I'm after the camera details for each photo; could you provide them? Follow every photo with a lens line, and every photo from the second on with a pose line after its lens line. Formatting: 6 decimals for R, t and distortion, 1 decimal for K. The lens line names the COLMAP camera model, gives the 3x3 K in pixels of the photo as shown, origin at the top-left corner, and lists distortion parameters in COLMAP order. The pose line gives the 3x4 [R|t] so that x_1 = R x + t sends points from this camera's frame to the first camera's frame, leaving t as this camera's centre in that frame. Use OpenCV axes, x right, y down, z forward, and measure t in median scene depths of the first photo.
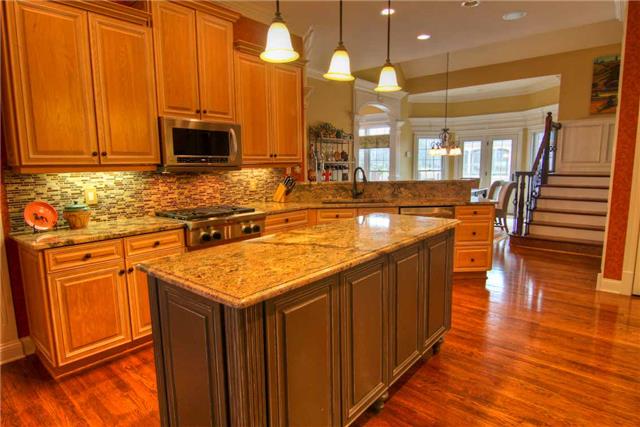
lens RADIAL K [[365.1, 0, 320.0], [0, 365.1, 213.5], [0, 0, 1]] dist [-0.000403, -0.018391]
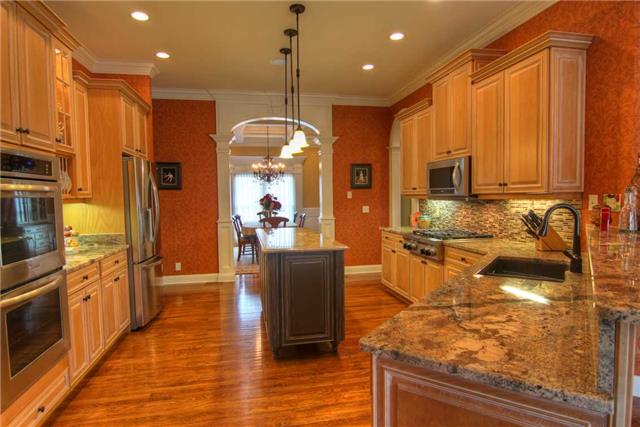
lens RADIAL K [[365.1, 0, 320.0], [0, 365.1, 213.5], [0, 0, 1]] dist [-0.000403, -0.018391]
pose [[-0.613910, 0.061384, -0.786986, 0.847270], [-0.083661, 0.986297, 0.142191, -0.196238], [0.784930, 0.153132, -0.600362, 1.310840]]
